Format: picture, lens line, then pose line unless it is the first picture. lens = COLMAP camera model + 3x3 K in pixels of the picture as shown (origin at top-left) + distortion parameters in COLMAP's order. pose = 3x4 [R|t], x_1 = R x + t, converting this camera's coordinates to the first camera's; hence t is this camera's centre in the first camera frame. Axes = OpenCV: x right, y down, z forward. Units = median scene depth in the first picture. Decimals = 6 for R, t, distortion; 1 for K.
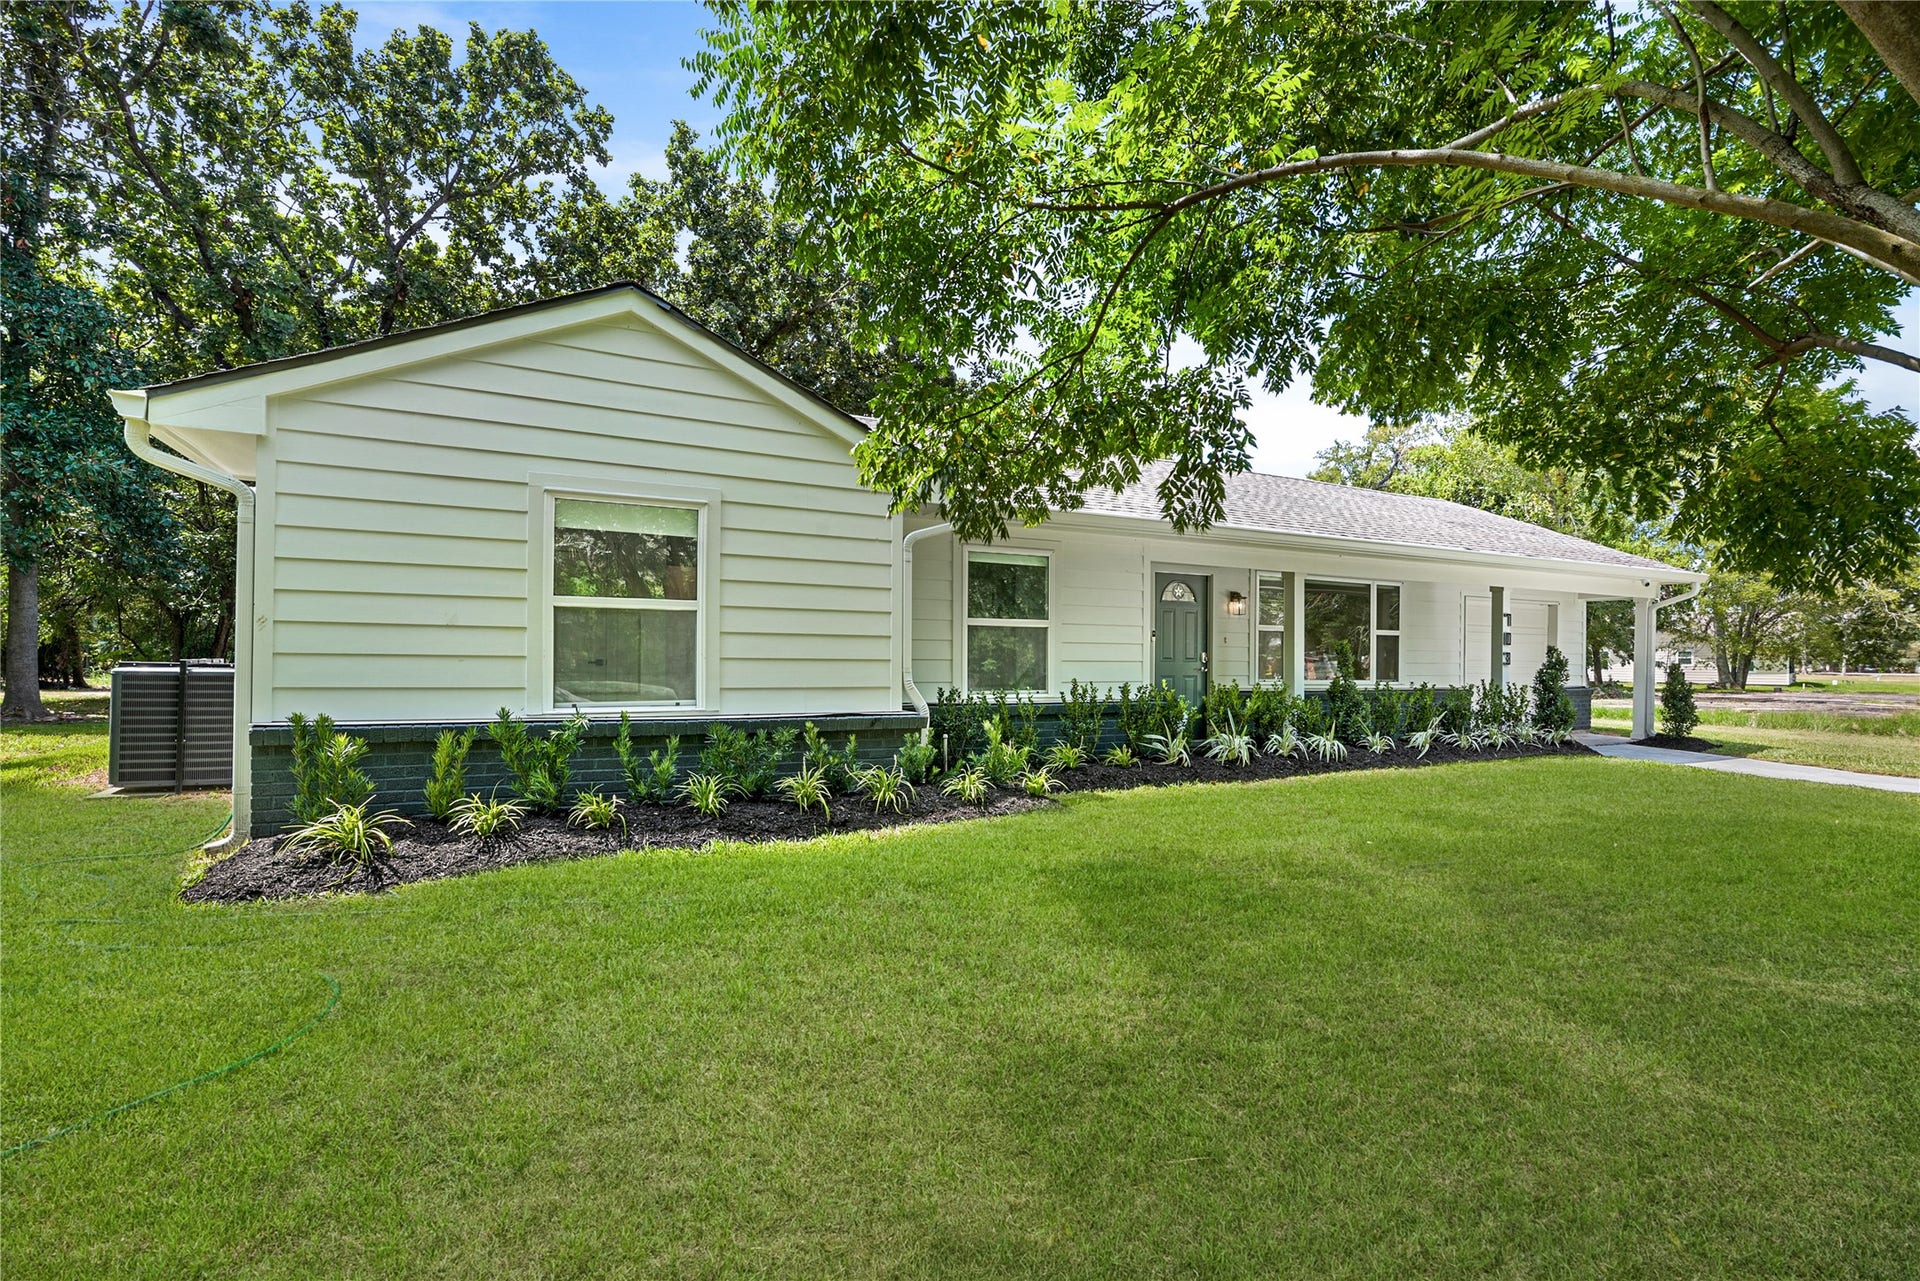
lens RADIAL K [[892.8, 0, 954.2], [0, 892.8, 653.2], [0, 0, 1]] dist [-0.003461, -0.000558]
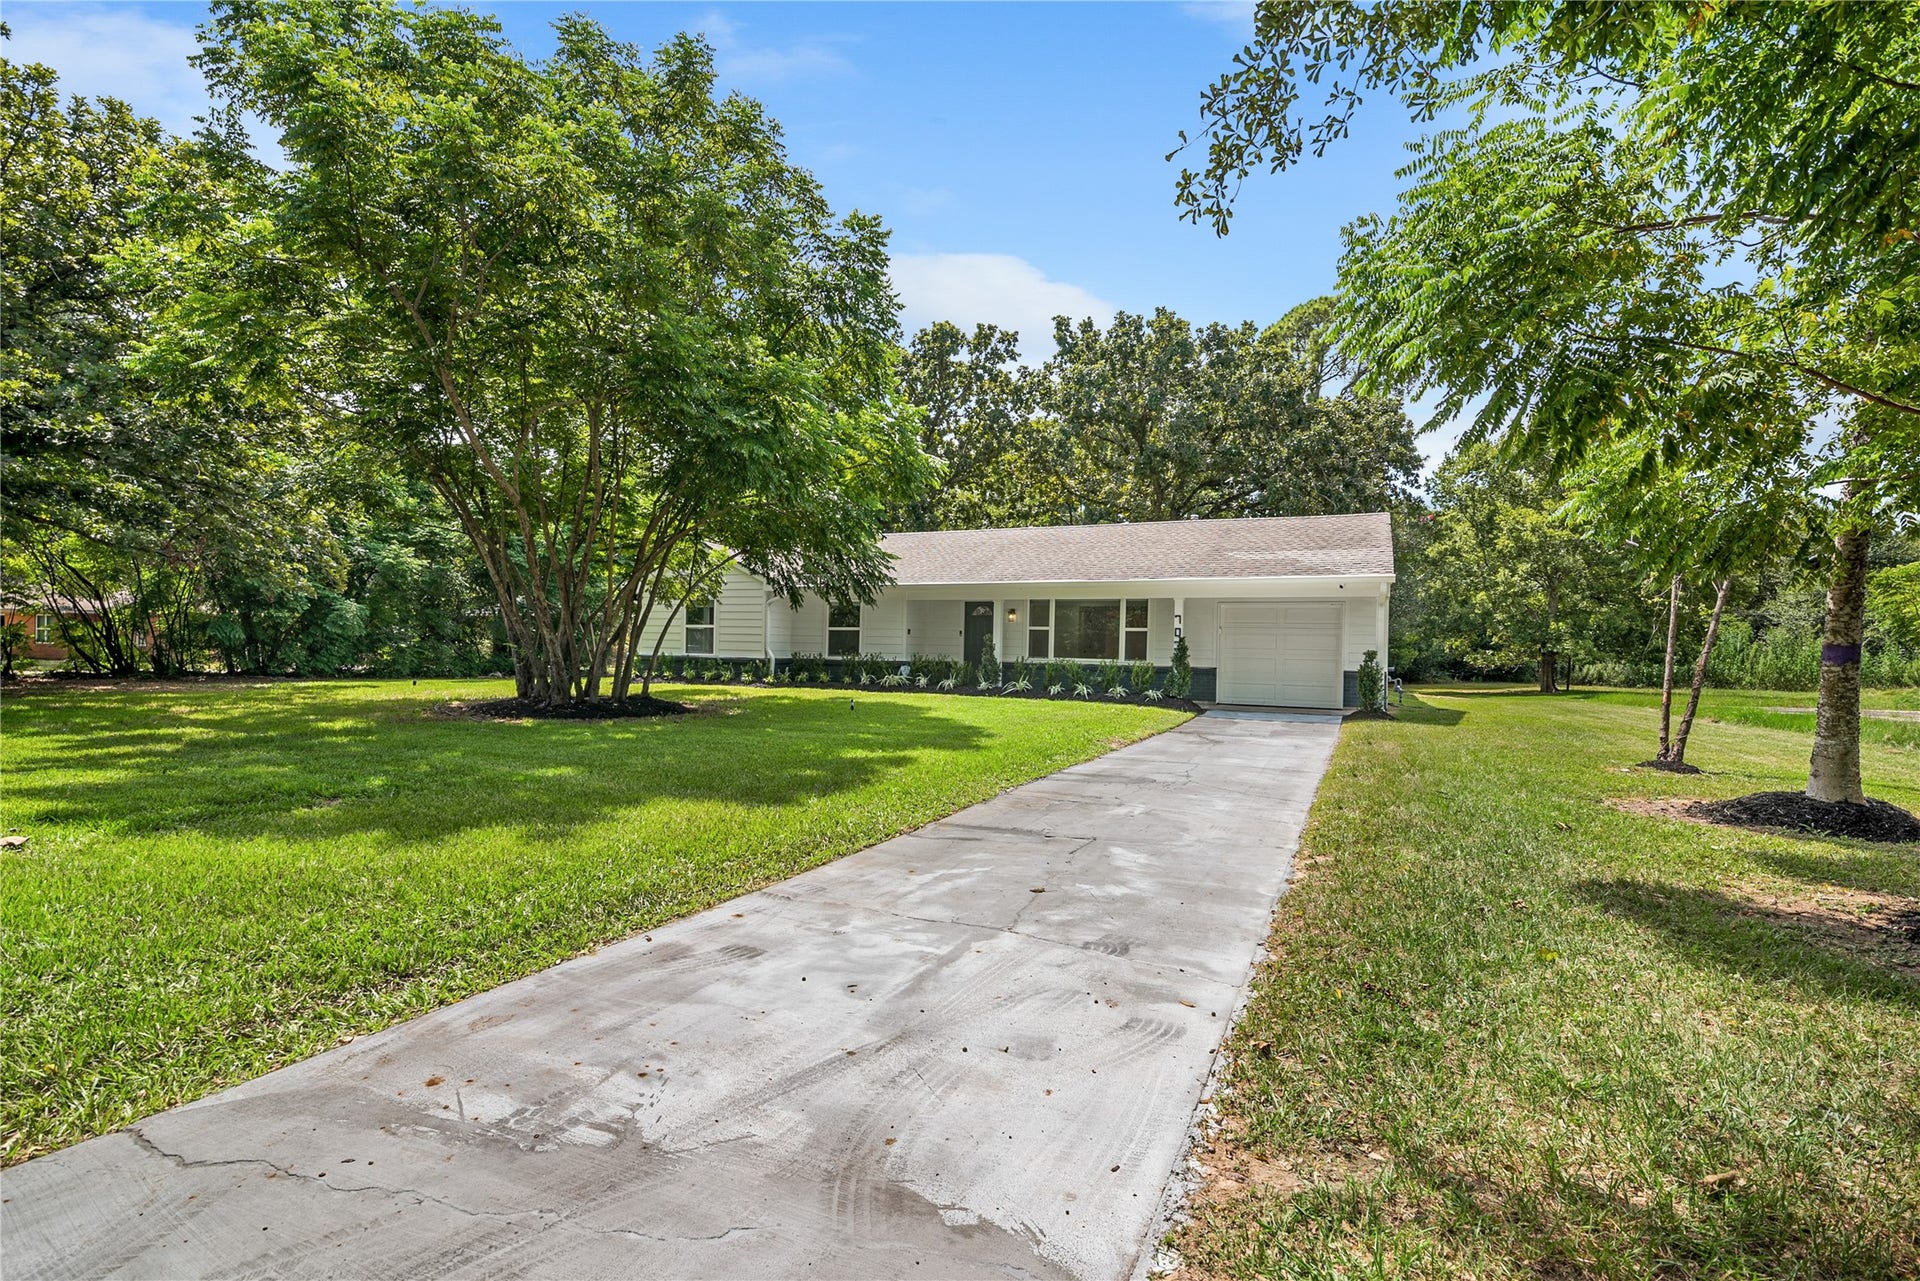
lens RADIAL K [[859.0, 0, 955.1], [0, 859.0, 678.4], [0, 0, 1]] dist [-0.000322, 0.000097]
pose [[0.620273, 0.025639, -0.783967, 1.516303], [-0.011543, 0.999656, 0.023560, 0.031547], [0.784301, -0.005565, 0.620355, -0.184696]]
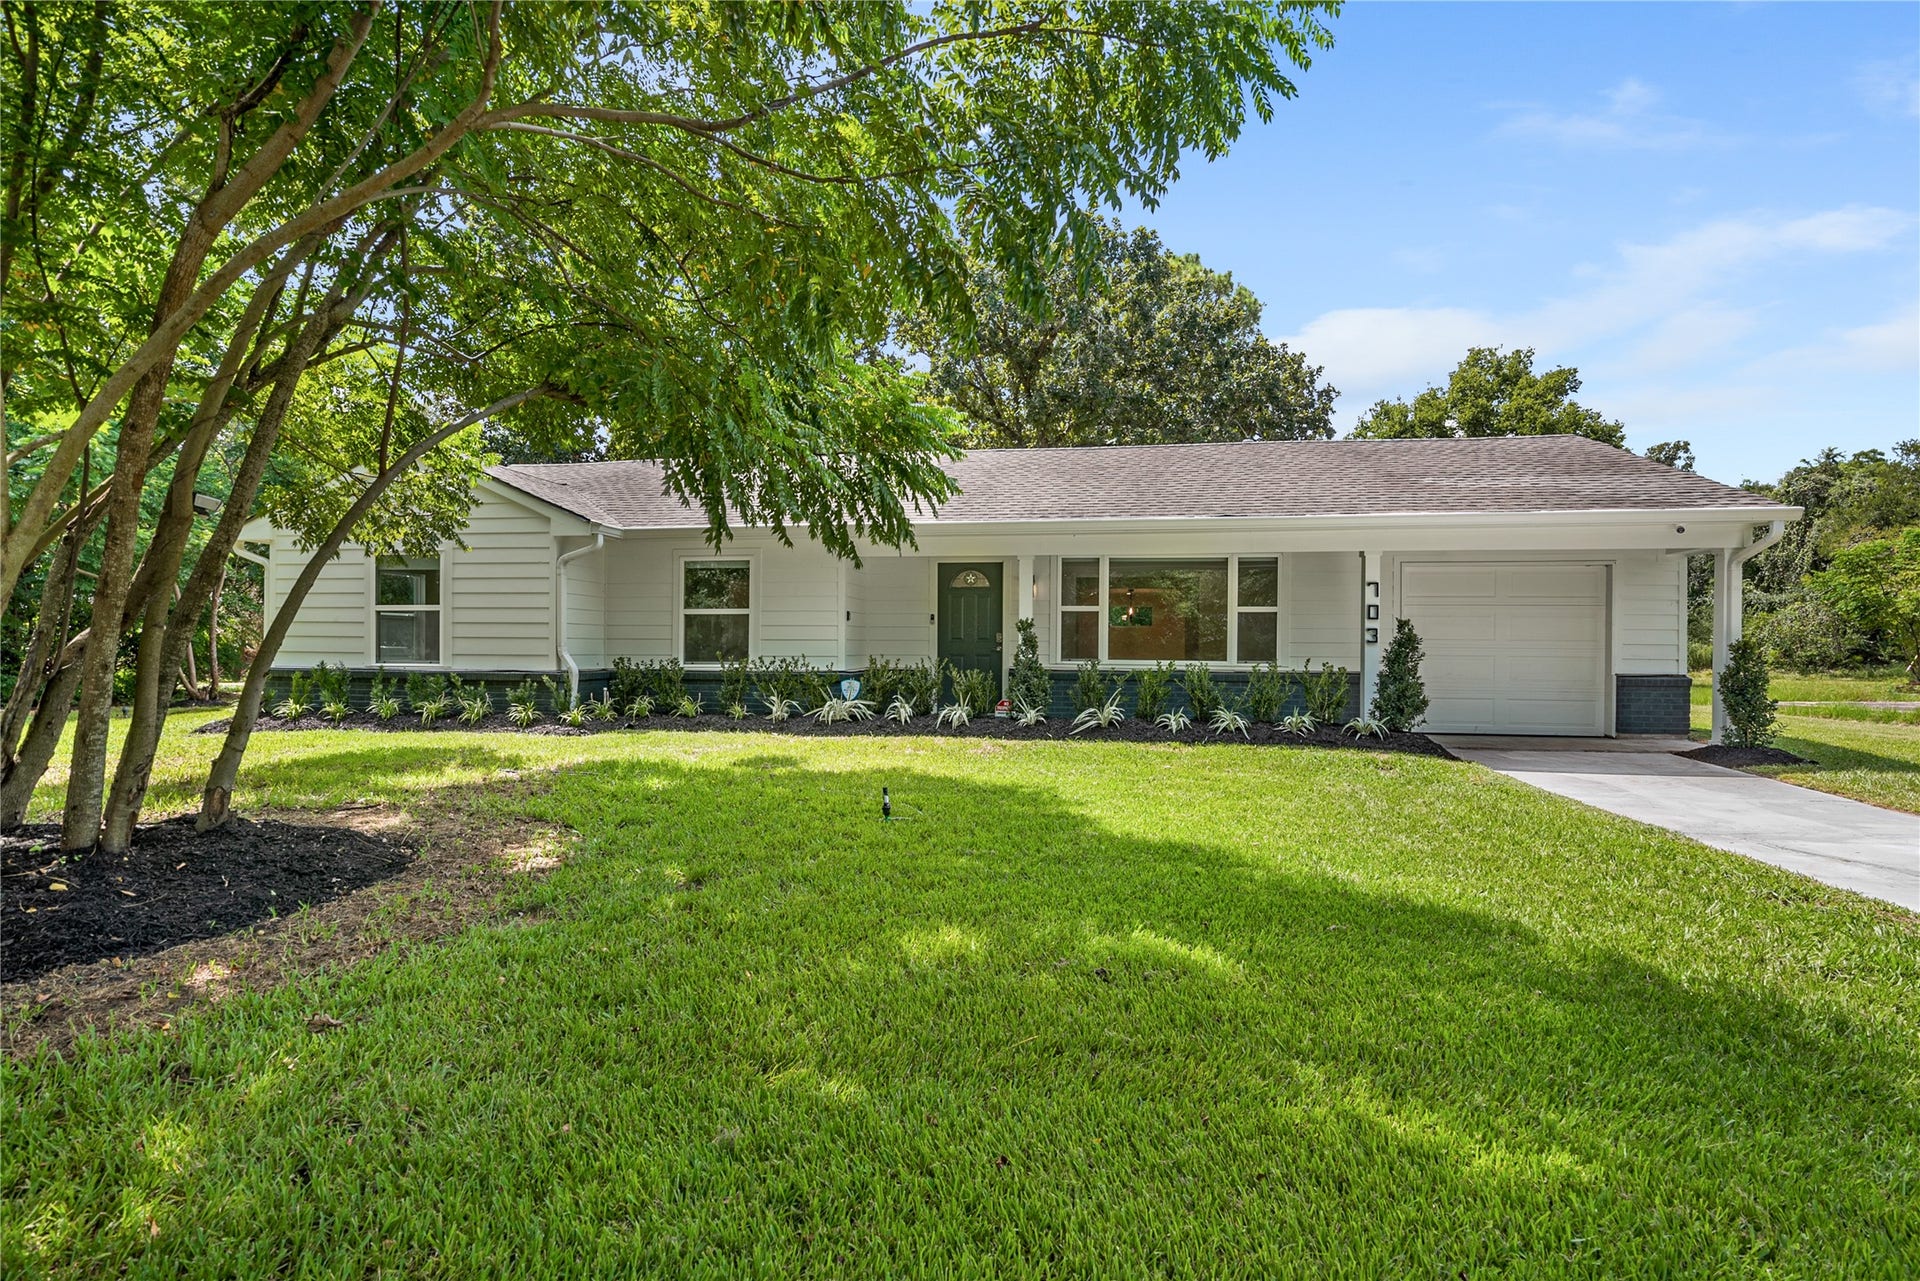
lens RADIAL K [[892.8, 0, 954.2], [0, 892.8, 653.2], [0, 0, 1]] dist [-0.003461, -0.000558]
pose [[0.807238, -0.006092, -0.590194, 0.797031], [0.004822, 0.999981, -0.003726, 0.024187], [0.590206, 0.000161, 0.807253, 0.091571]]
